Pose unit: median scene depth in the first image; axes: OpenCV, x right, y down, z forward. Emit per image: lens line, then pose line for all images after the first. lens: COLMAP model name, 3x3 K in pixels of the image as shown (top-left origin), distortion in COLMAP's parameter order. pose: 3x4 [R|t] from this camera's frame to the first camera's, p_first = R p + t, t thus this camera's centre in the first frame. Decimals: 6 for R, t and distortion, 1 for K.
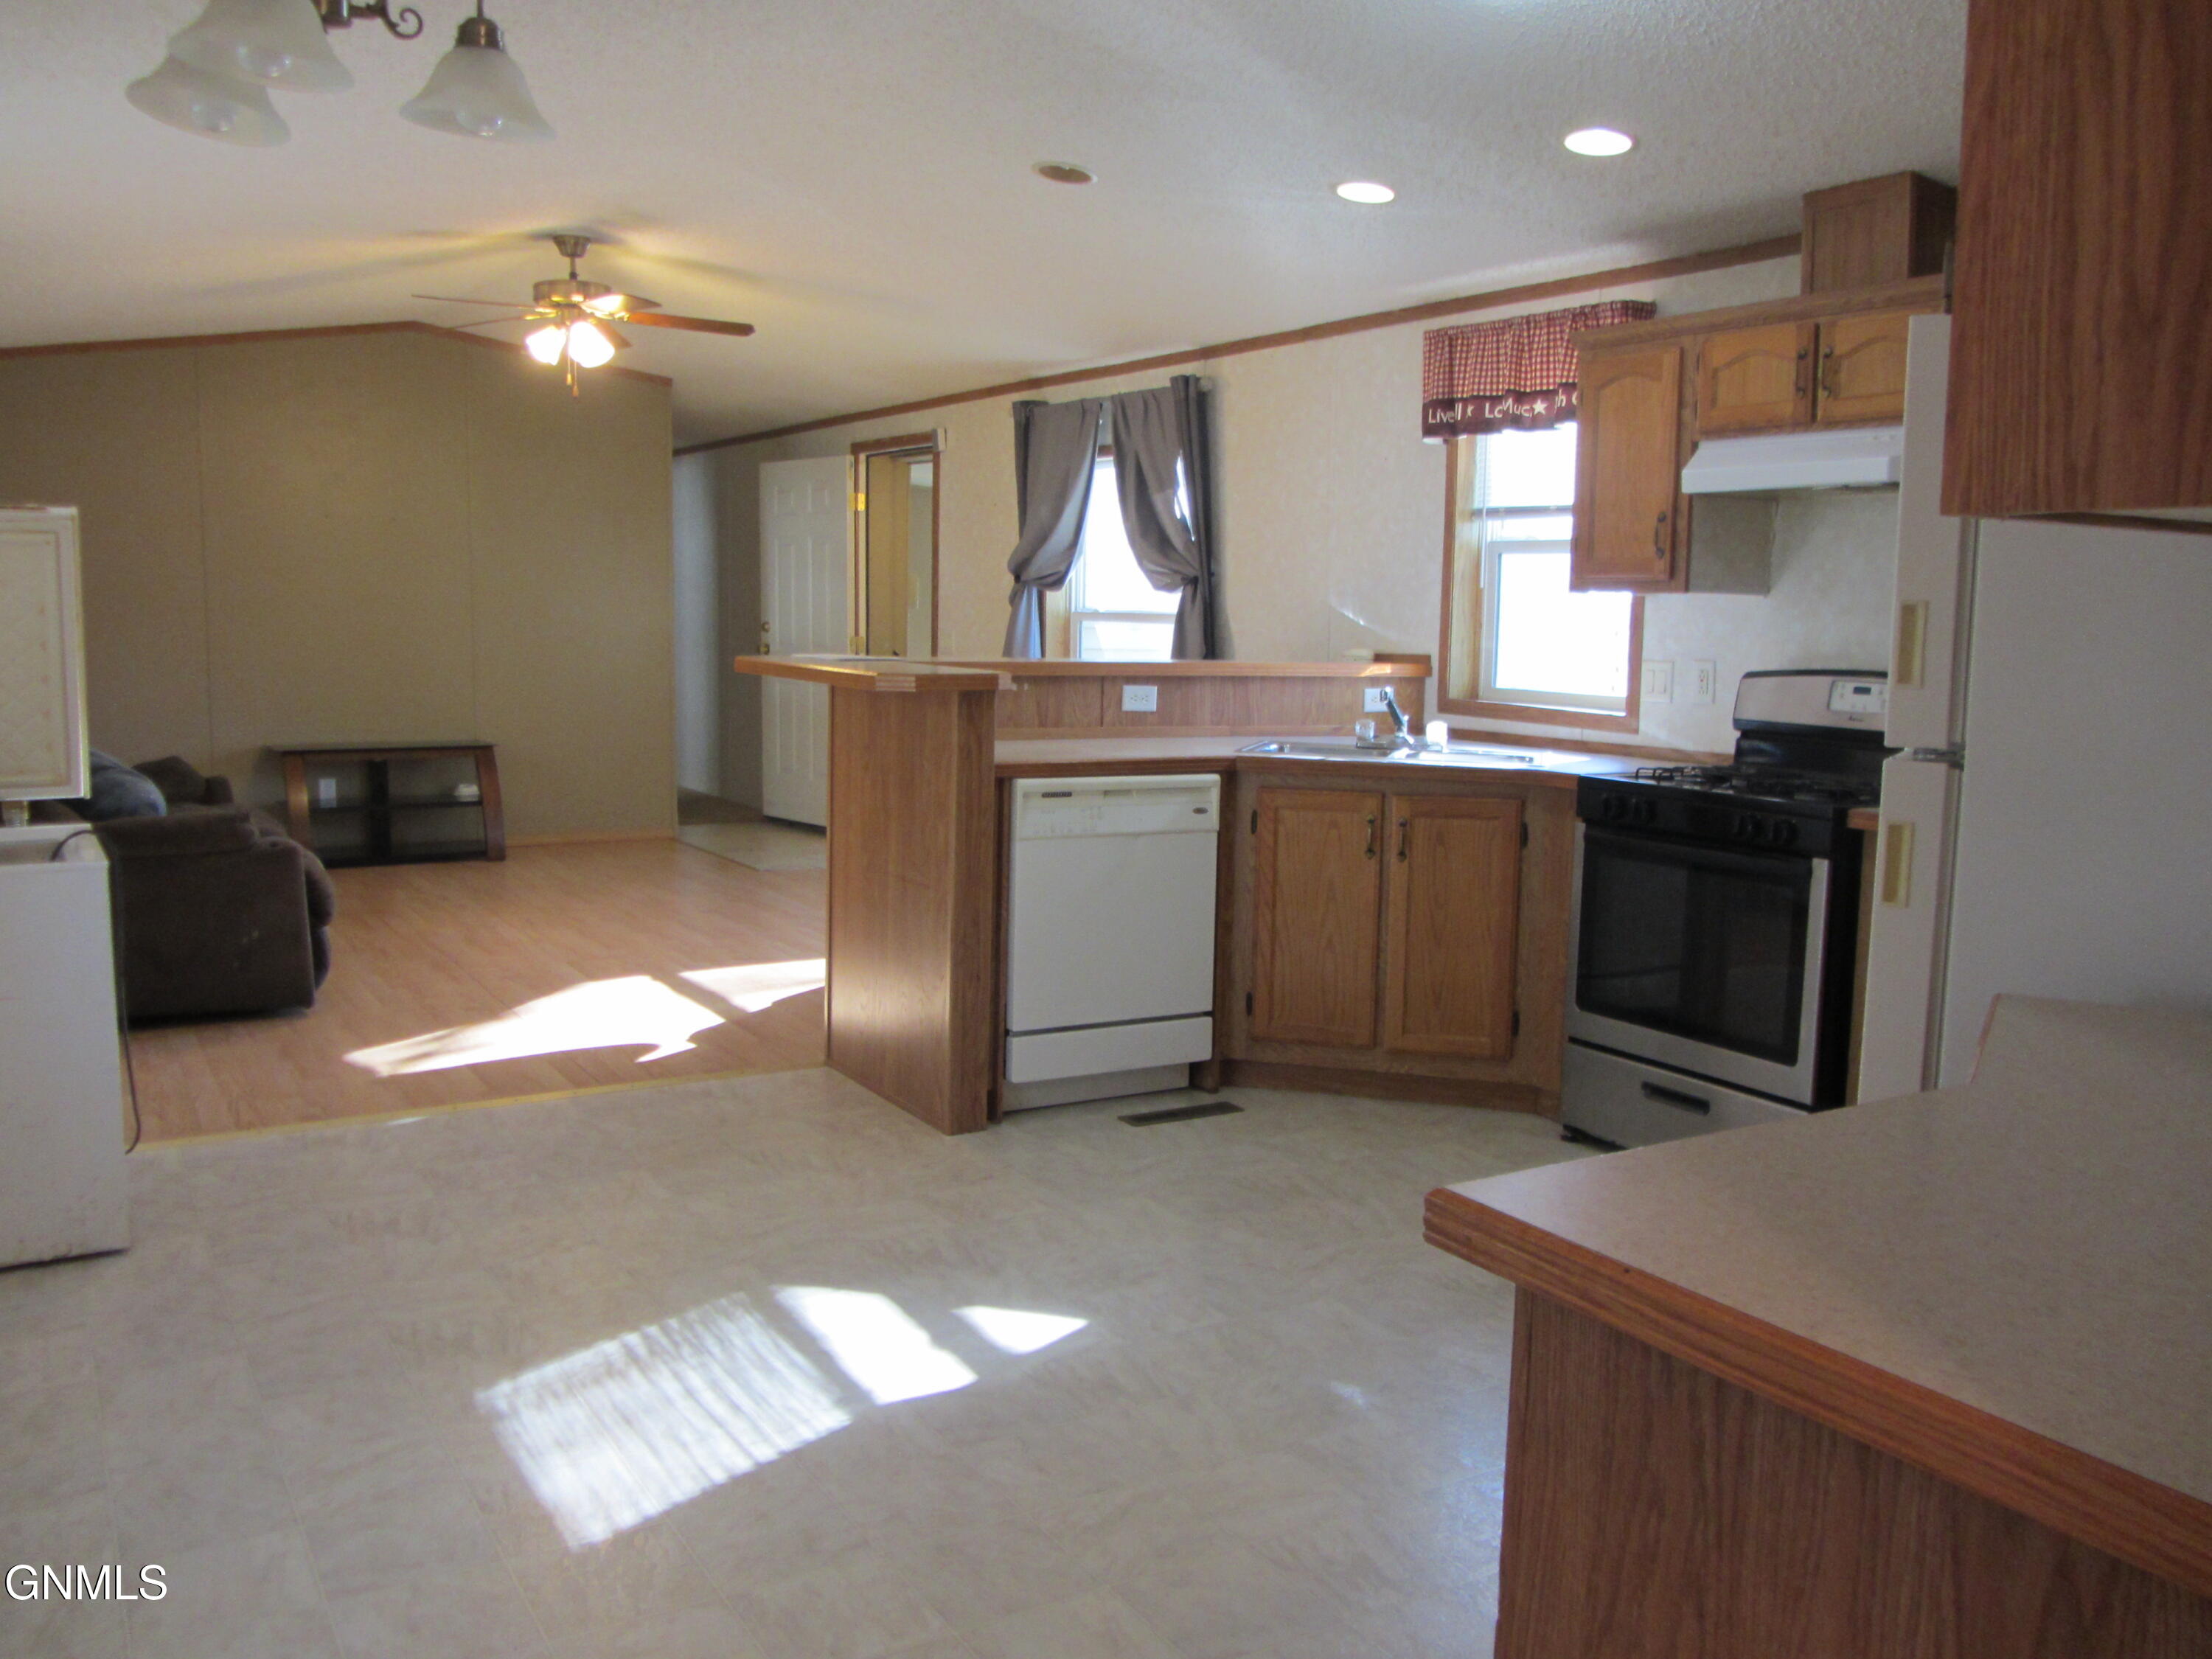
lens RADIAL K [[1825.9, 0, 1091.8], [0, 1825.9, 828.6], [0, 0, 1]] dist [-0.067754, 0.048051]
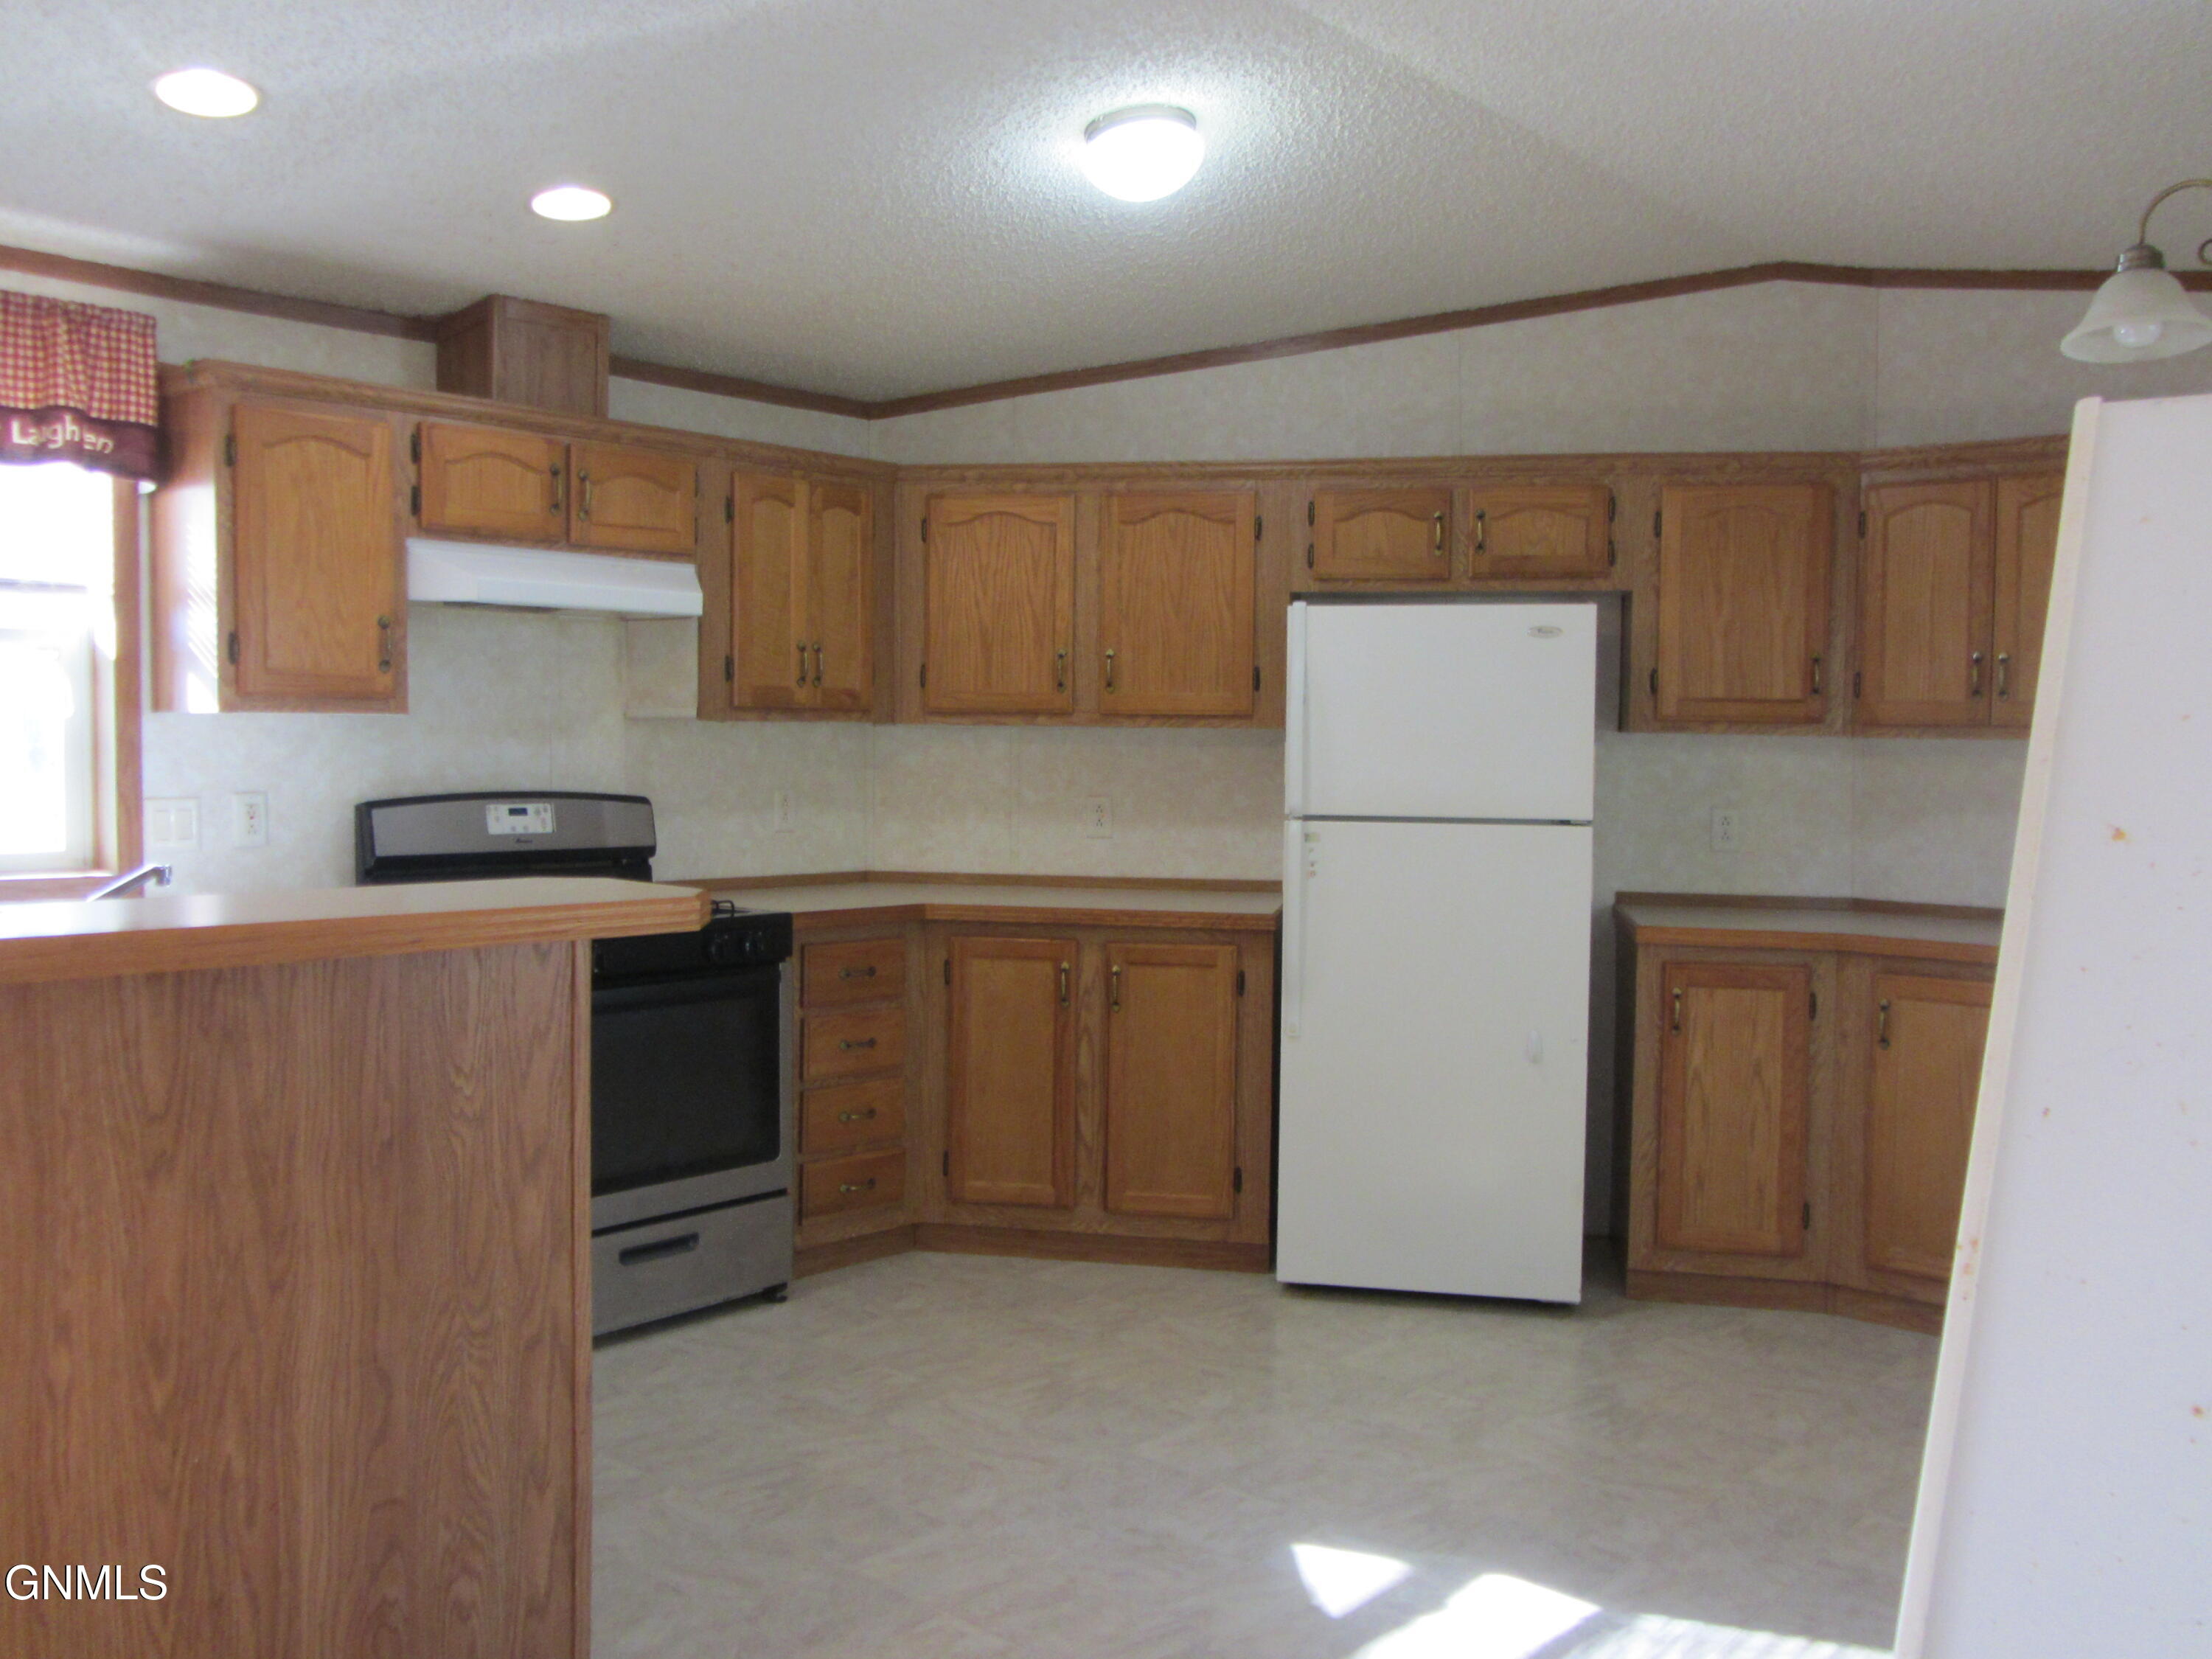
lens RADIAL K [[1825.9, 0, 1091.8], [0, 1825.9, 828.6], [0, 0, 1]] dist [-0.067754, 0.048051]
pose [[-0.296713, -0.077419, 0.951823, -0.635856], [0.093936, 0.989509, 0.109767, -0.153076], [-0.950335, 0.121980, -0.286328, 1.031056]]
